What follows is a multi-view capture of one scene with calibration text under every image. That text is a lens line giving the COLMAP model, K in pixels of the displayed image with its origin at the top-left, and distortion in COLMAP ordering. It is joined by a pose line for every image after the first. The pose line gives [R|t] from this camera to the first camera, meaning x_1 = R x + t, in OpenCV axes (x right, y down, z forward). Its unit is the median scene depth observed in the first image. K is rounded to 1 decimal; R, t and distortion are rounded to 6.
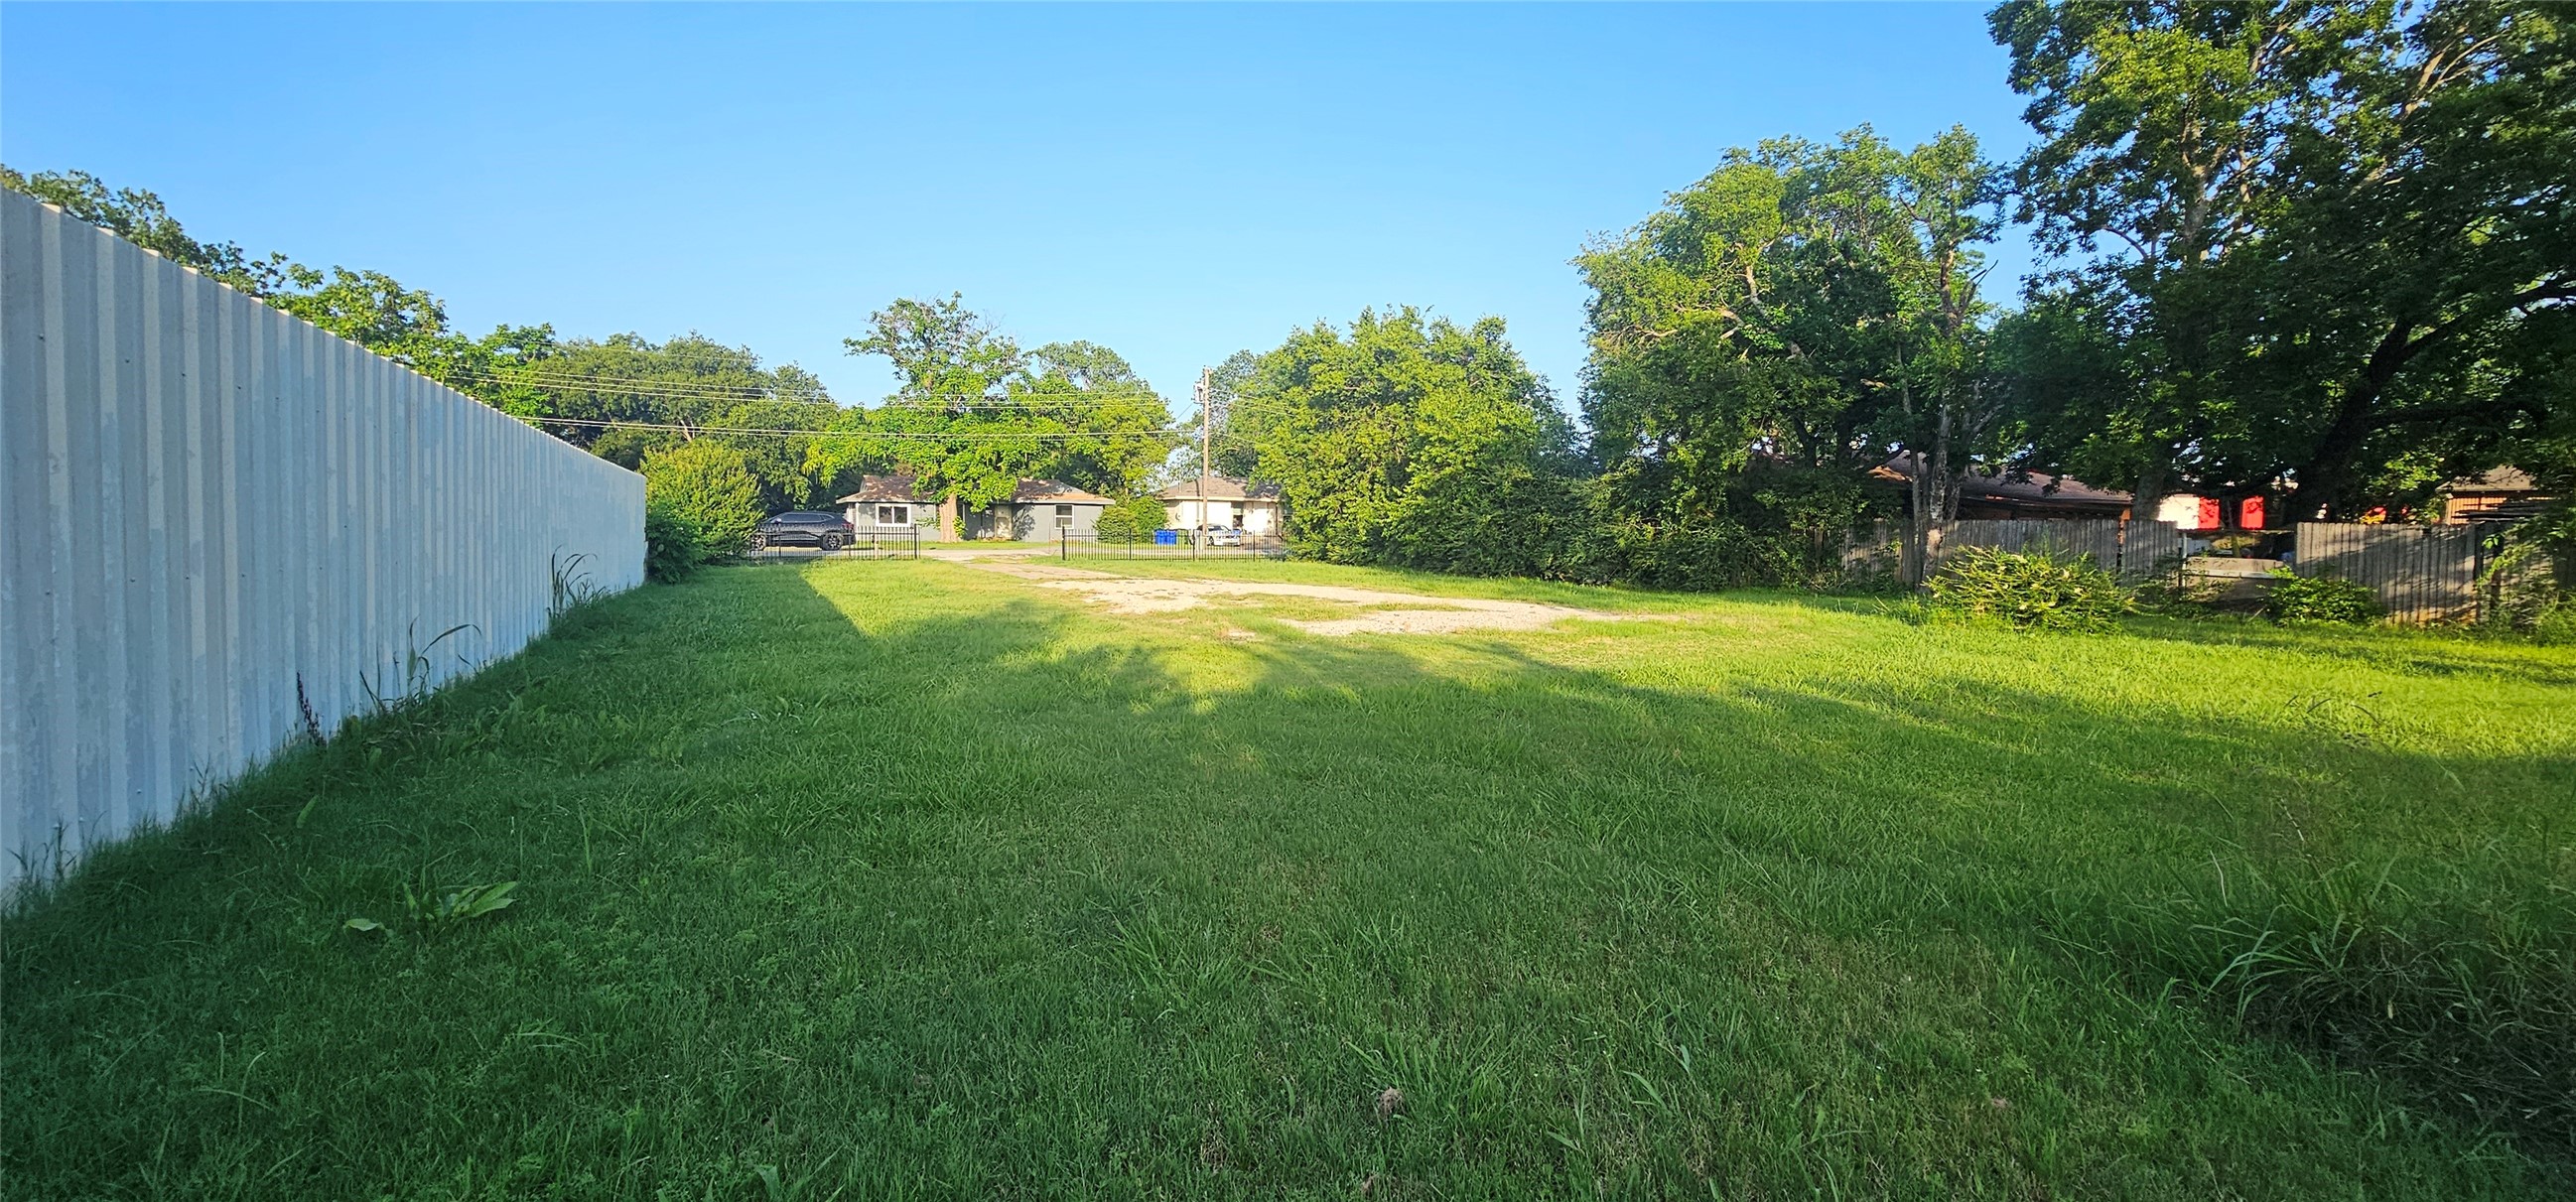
lens RADIAL K [[1020.6, 0, 1289.0], [0, 1020.6, 602.5], [0, 0, 1]] dist [-0.004660, 0.001054]
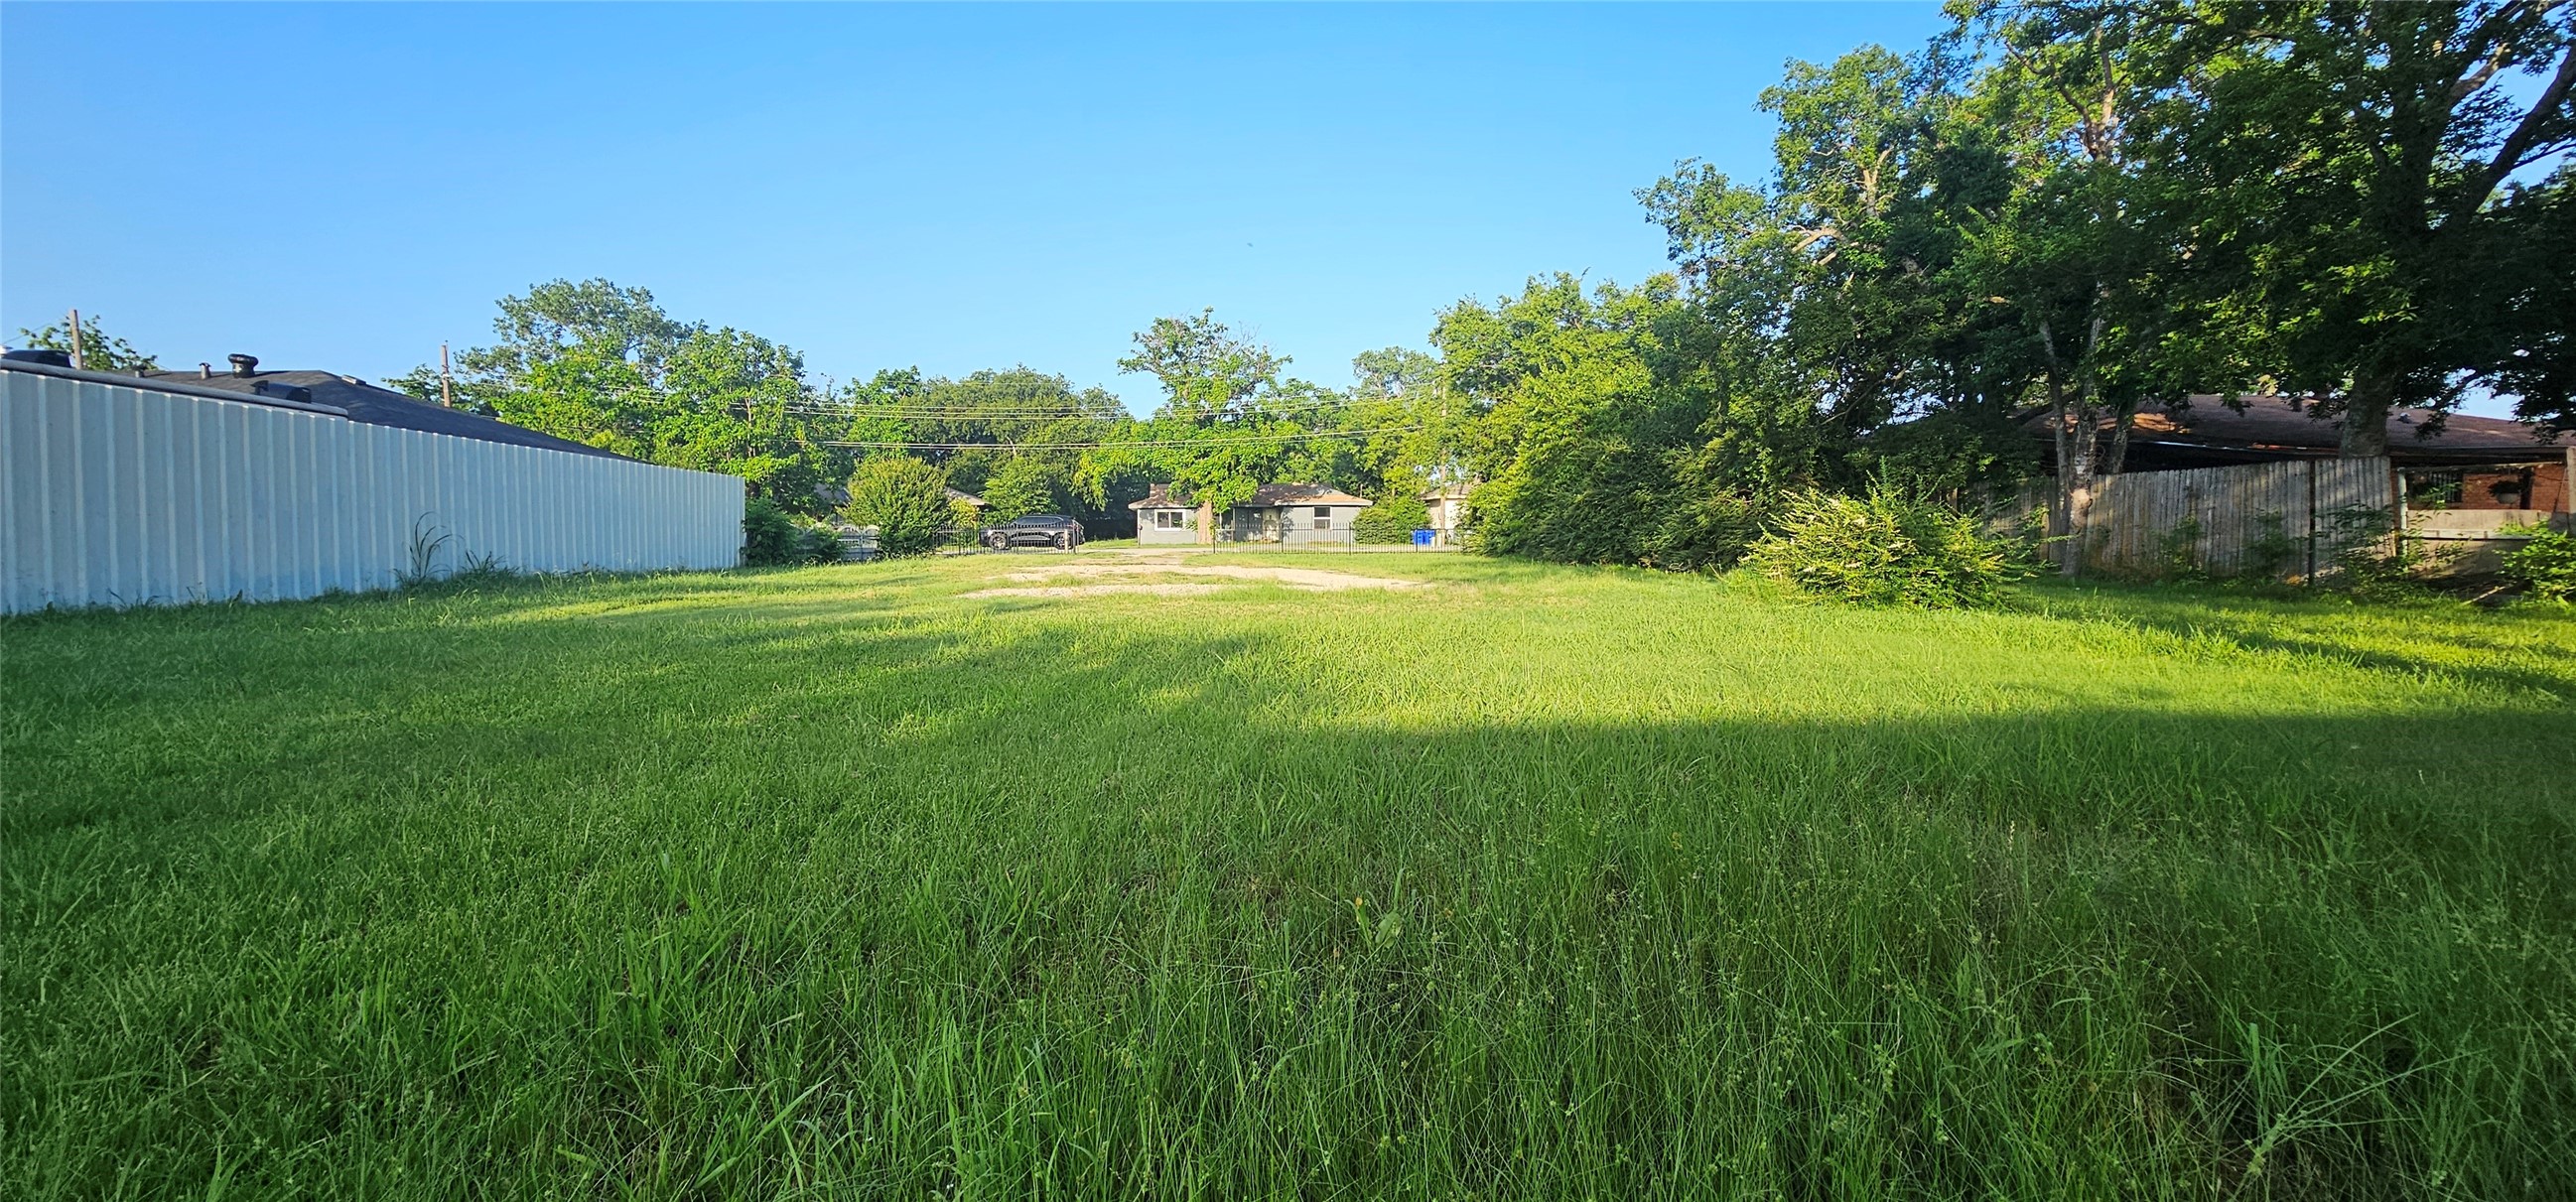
lens RADIAL K [[1020.6, 0, 1284.9], [0, 1020.6, 600.0], [0, 0, 1]] dist [-0.004660, 0.001054]
pose [[0.936831, 0.007130, -0.349709, 0.107114], [-0.010370, 0.999919, -0.007393, 0.006047], [0.349628, 0.010553, 0.936829, 0.033673]]
